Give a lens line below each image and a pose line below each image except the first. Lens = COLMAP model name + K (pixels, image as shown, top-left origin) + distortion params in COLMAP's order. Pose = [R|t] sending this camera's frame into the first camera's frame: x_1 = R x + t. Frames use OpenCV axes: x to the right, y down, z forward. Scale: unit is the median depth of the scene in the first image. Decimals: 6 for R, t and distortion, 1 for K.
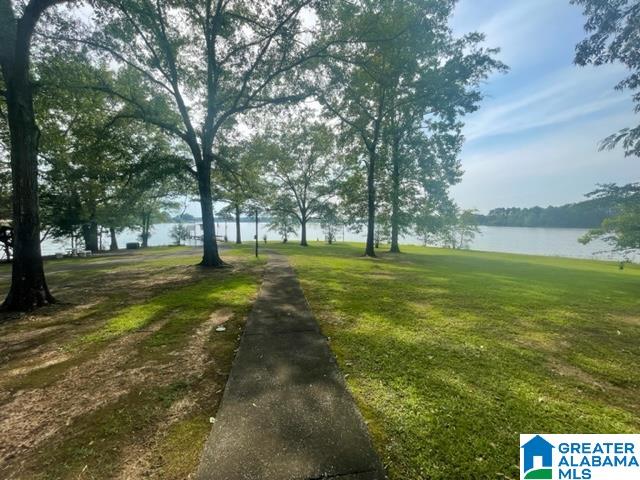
lens RADIAL K [[257.3, 0, 319.2], [0, 257.3, 238.8], [0, 0, 1]] dist [-0.000160, -0.000302]
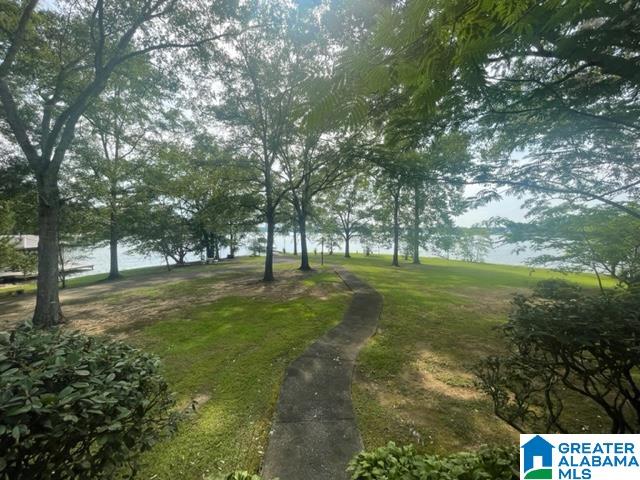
lens RADIAL K [[257.3, 0, 319.3], [0, 257.3, 236.9], [0, 0, 1]] dist [-0.000160, -0.000302]
pose [[0.989862, 0.000939, -0.142029, -0.030979], [-0.007457, 0.998943, -0.045364, -0.032854], [0.141837, 0.045963, 0.988822, -0.619251]]
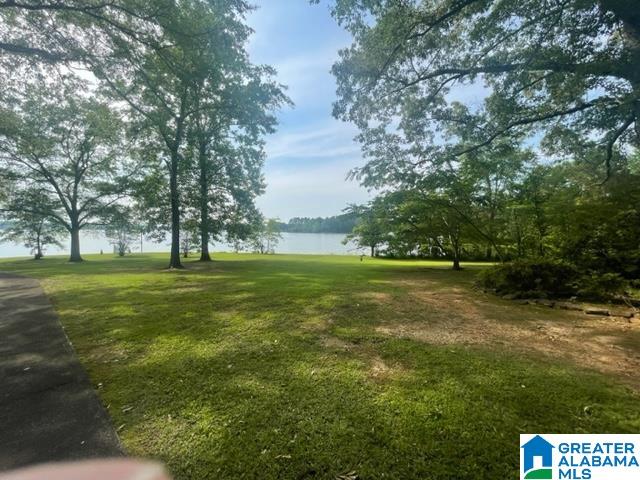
lens RADIAL K [[257.3, 0, 317.7], [0, 257.3, 238.3], [0, 0, 1]] dist [-0.000160, -0.000302]
pose [[0.770703, -0.022450, 0.636799, 0.013458], [0.040683, 0.999074, -0.014017, -0.001075], [-0.635895, 0.036710, 0.770902, -0.000423]]
